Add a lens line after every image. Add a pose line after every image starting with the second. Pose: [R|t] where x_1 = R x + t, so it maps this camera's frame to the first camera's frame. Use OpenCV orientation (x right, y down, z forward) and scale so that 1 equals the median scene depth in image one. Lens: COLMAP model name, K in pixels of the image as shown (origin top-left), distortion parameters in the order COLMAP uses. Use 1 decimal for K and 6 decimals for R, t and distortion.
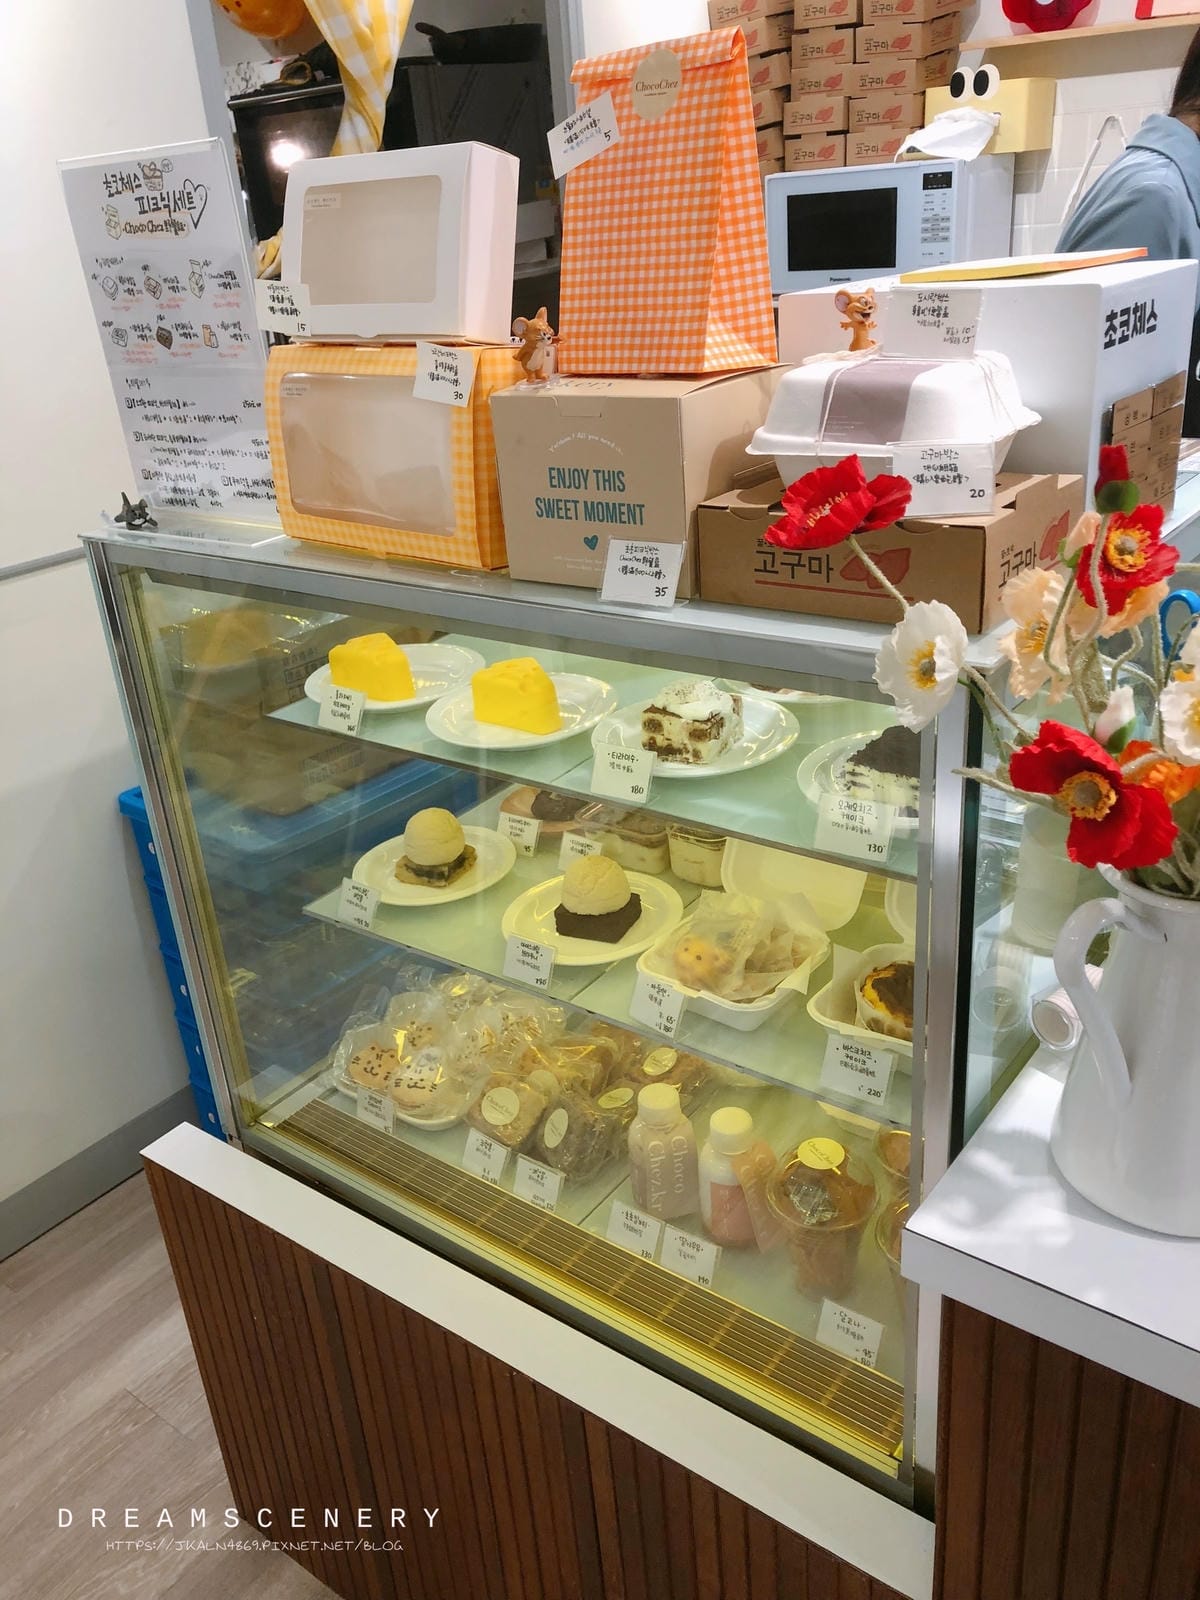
lens RADIAL K [[1319.3, 0, 596.7], [0, 1319.3, 797.9], [0, 0, 1]] dist [0.007304, 0.001764]
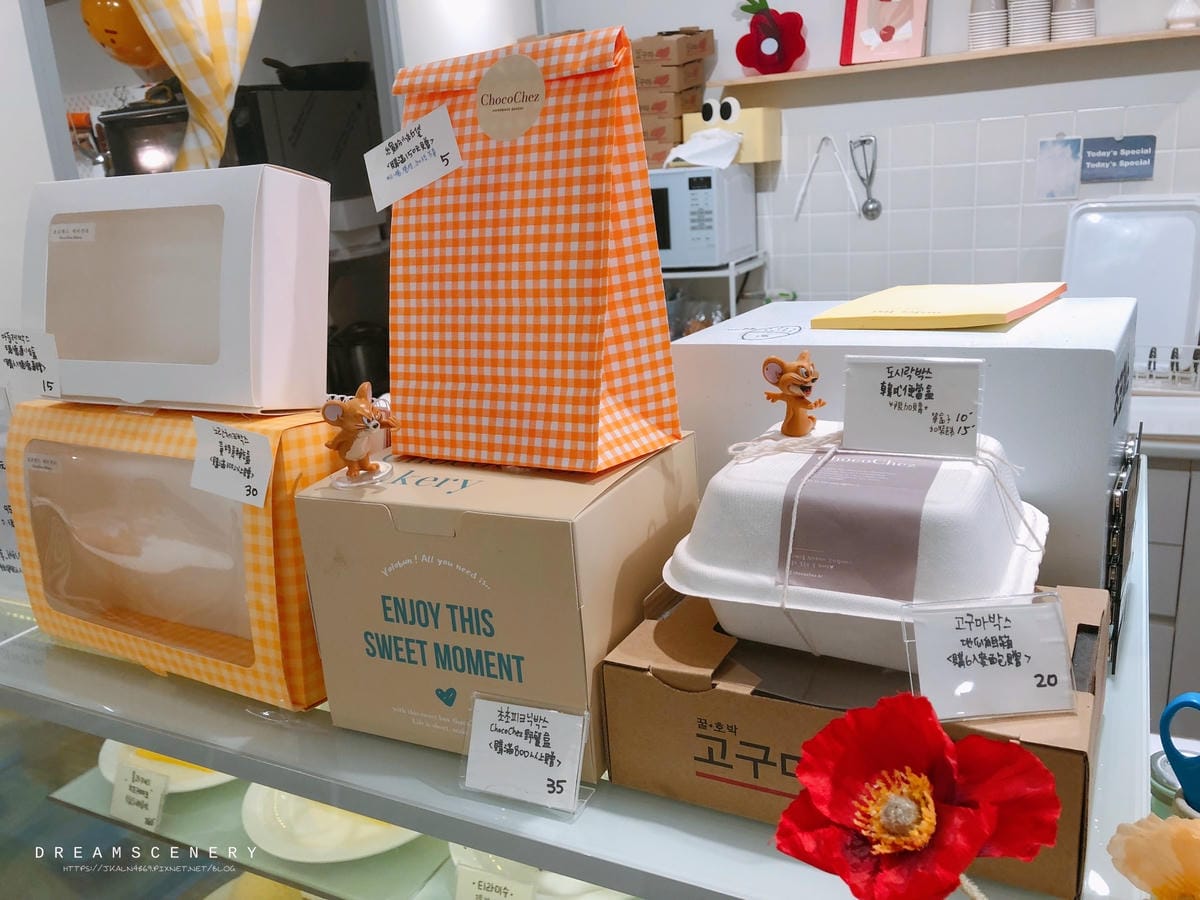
lens RADIAL K [[989.5, 0, 599.3], [0, 989.5, 447.3], [0, 0, 1]] dist [0.007304, 0.001764]
pose [[0.984585, -0.042579, 0.169642, -0.007832], [0.070219, 0.984546, -0.160431, -0.232573], [-0.160190, 0.169870, 0.972360, 0.444723]]
